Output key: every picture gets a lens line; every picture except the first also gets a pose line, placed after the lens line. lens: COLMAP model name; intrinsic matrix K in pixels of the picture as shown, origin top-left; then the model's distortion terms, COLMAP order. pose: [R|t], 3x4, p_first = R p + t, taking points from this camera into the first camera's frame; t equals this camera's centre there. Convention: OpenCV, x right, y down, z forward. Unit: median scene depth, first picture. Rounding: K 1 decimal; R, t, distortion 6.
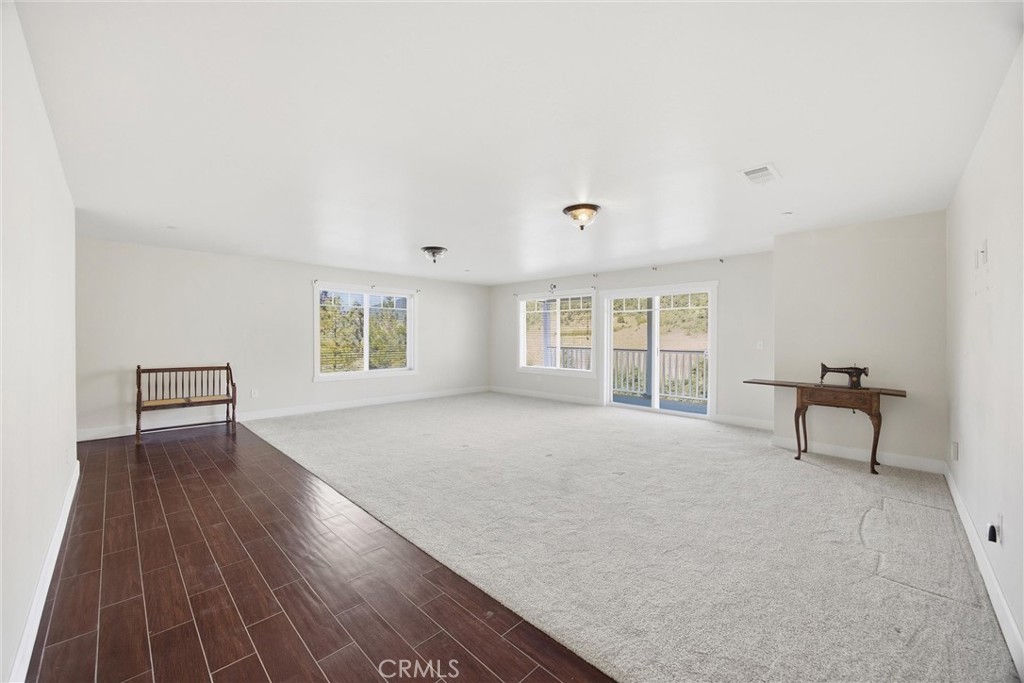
lens RADIAL K [[398.2, 0, 507.5], [0, 398.2, 338.9], [0, 0, 1]] dist [-0.009288, 0.000213]
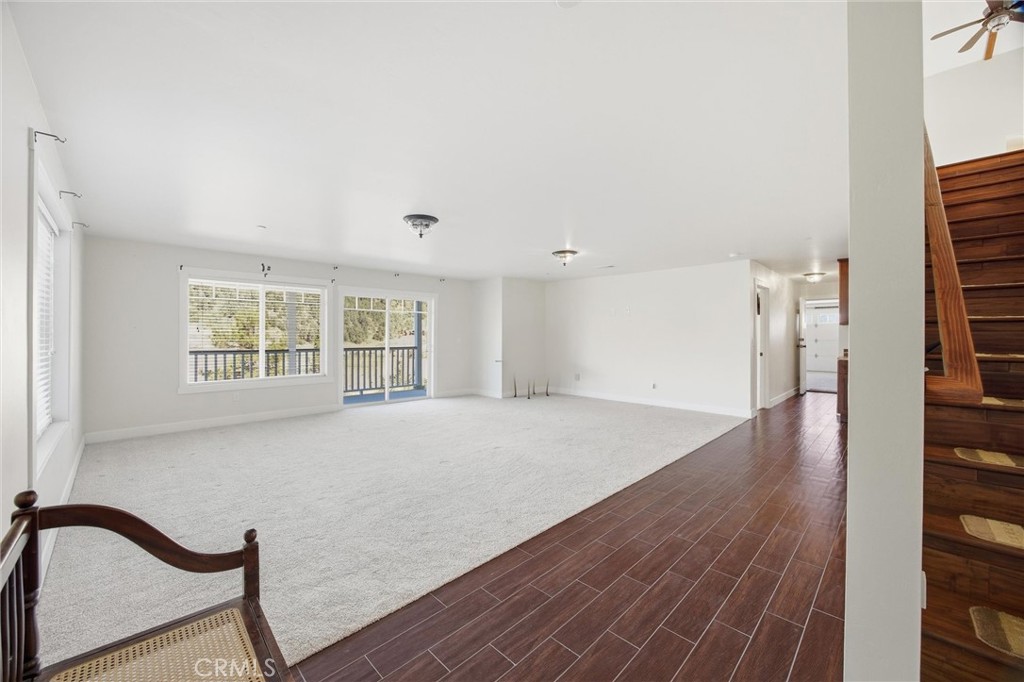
lens RADIAL K [[398.2, 0, 507.5], [0, 398.2, 338.4], [0, 0, 1]] dist [-0.009288, 0.000213]
pose [[0.004106, -0.011509, 0.999925, -0.923164], [0.004817, 0.999922, 0.011489, -0.009794], [-0.999980, 0.004770, 0.004162, 0.831123]]
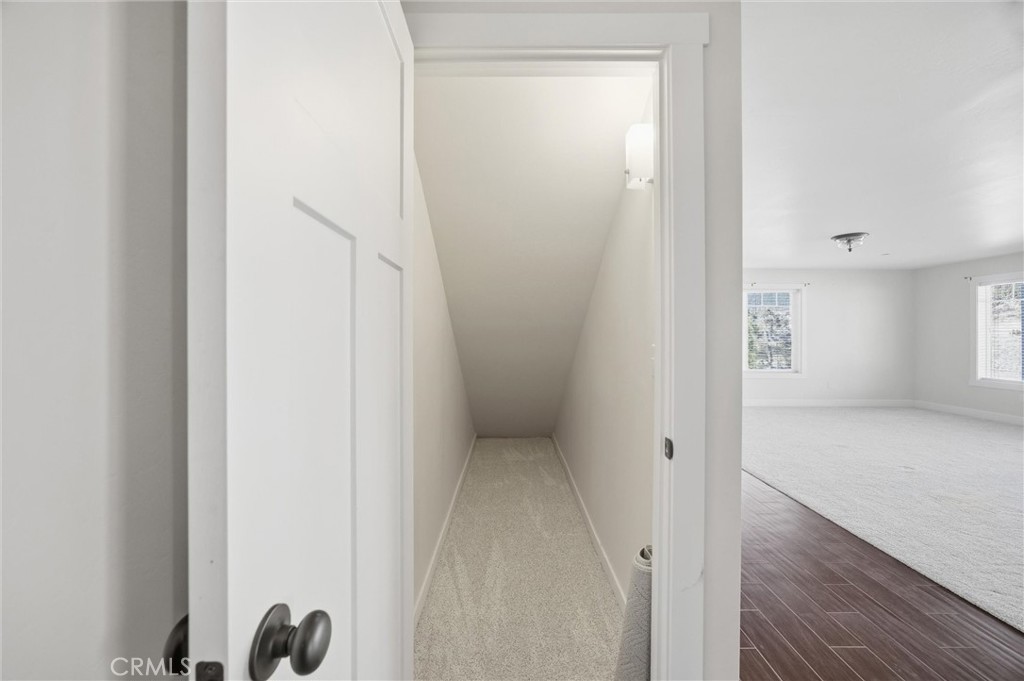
lens RADIAL K [[398.2, 0, 507.5], [0, 398.2, 337.9], [0, 0, 1]] dist [-0.009288, 0.000213]
pose [[0.707589, 0.005913, -0.706600, -0.099910], [-0.005035, 0.999982, 0.003326, -0.000121], [0.706606, 0.001204, 0.707606, -0.147140]]
